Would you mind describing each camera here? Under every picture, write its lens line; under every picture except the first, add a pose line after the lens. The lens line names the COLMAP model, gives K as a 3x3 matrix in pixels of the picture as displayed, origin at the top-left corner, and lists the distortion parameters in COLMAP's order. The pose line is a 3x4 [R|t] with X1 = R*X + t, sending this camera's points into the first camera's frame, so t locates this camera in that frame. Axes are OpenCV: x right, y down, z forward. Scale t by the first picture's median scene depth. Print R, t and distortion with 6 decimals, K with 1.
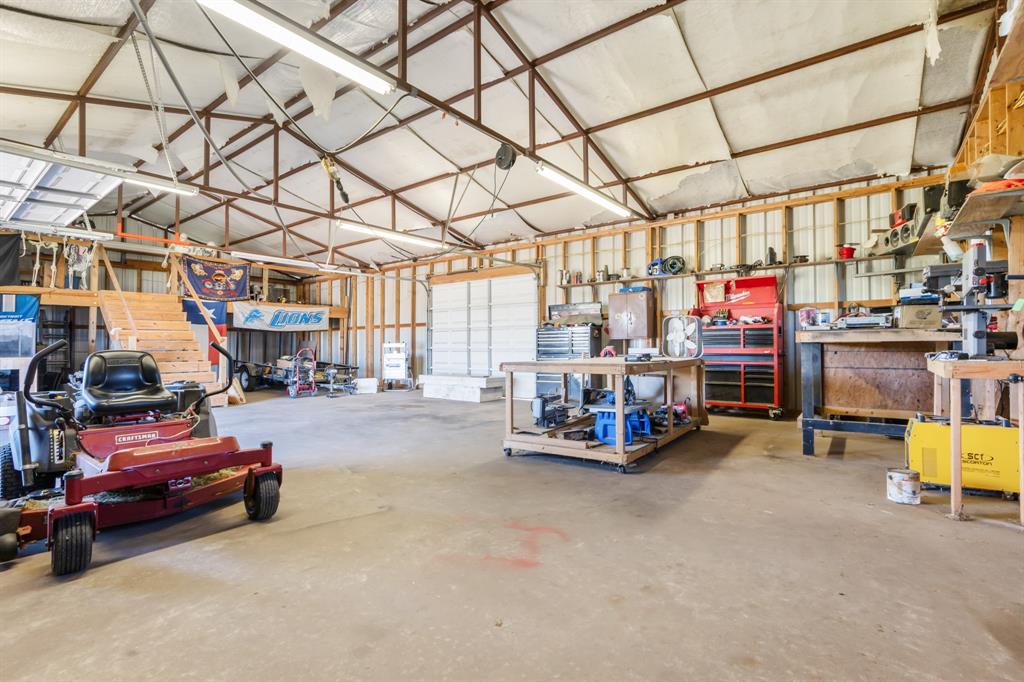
lens RADIAL K [[463.7, 0, 509.8], [0, 463.7, 342.5], [0, 0, 1]] dist [-0.004638, 0.001567]
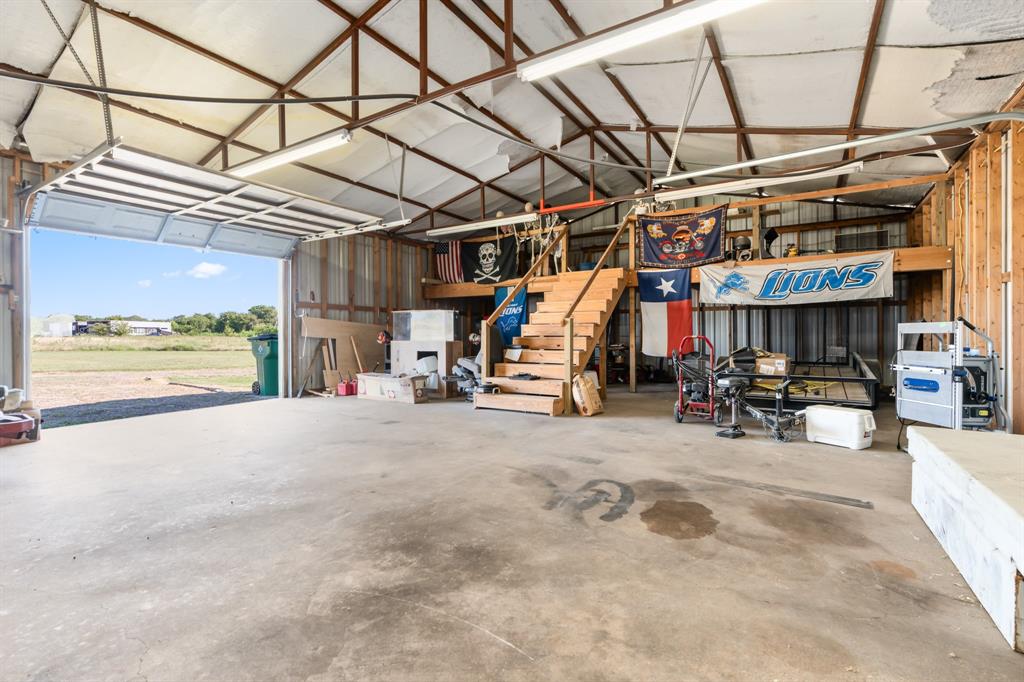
lens RADIAL K [[463.7, 0, 509.4], [0, 463.7, 337.5], [0, 0, 1]] dist [-0.004638, 0.001567]
pose [[0.096312, 0.016306, -0.995218, 0.067526], [0.009375, 0.999807, 0.017289, 0.003596], [0.995307, -0.010996, 0.096140, 0.643421]]
